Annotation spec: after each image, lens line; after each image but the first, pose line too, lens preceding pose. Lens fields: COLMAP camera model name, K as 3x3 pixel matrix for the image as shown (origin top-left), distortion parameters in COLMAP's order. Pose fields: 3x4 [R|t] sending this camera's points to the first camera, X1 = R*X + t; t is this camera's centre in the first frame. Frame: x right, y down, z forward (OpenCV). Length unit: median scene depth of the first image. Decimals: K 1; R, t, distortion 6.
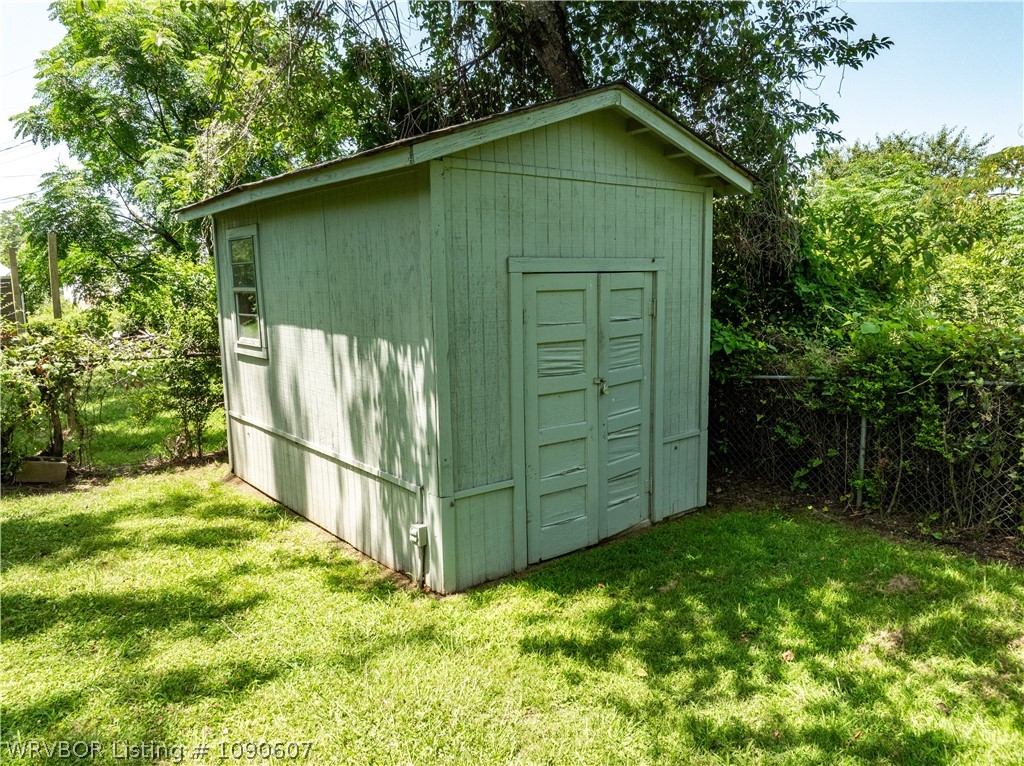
lens RADIAL K [[725.0, 0, 512.0], [0, 725.0, 383.0], [0, 0, 1]] dist [-0.041016, 0.003993]
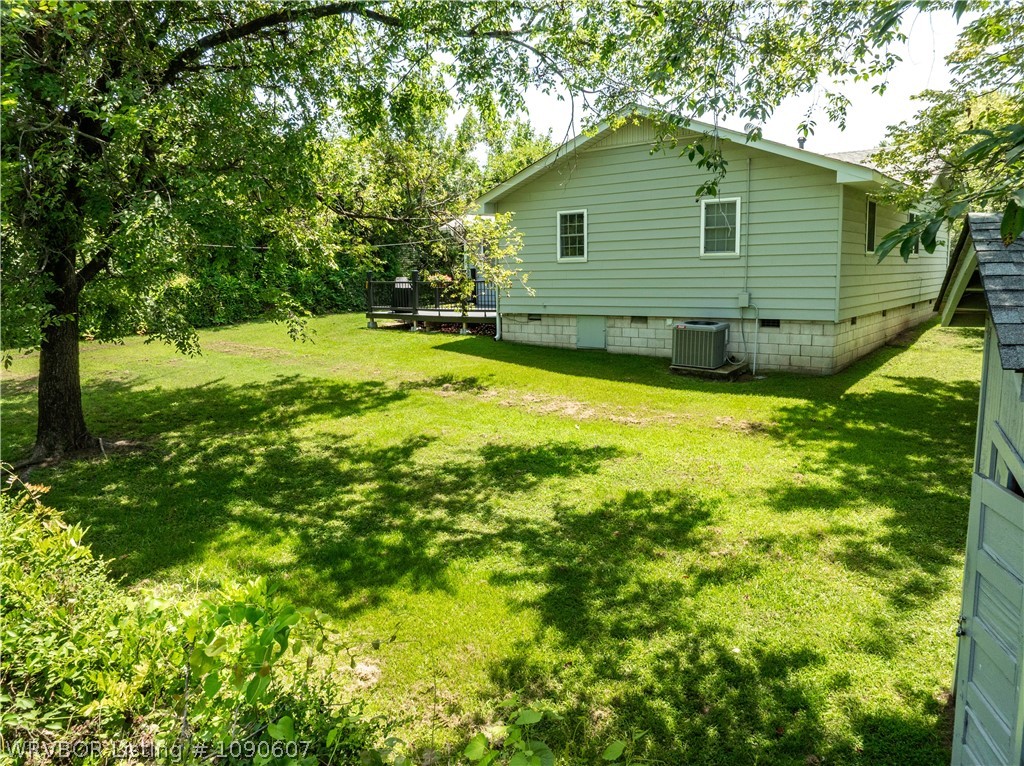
lens RADIAL K [[725.0, 0, 512.0], [0, 725.0, 383.0], [0, 0, 1]] dist [-0.041016, 0.003993]
pose [[-0.924194, 0.085651, -0.372196, 1.153728], [-0.028231, 0.956543, 0.290223, -0.607218], [0.380879, 0.278729, -0.881613, 2.026603]]
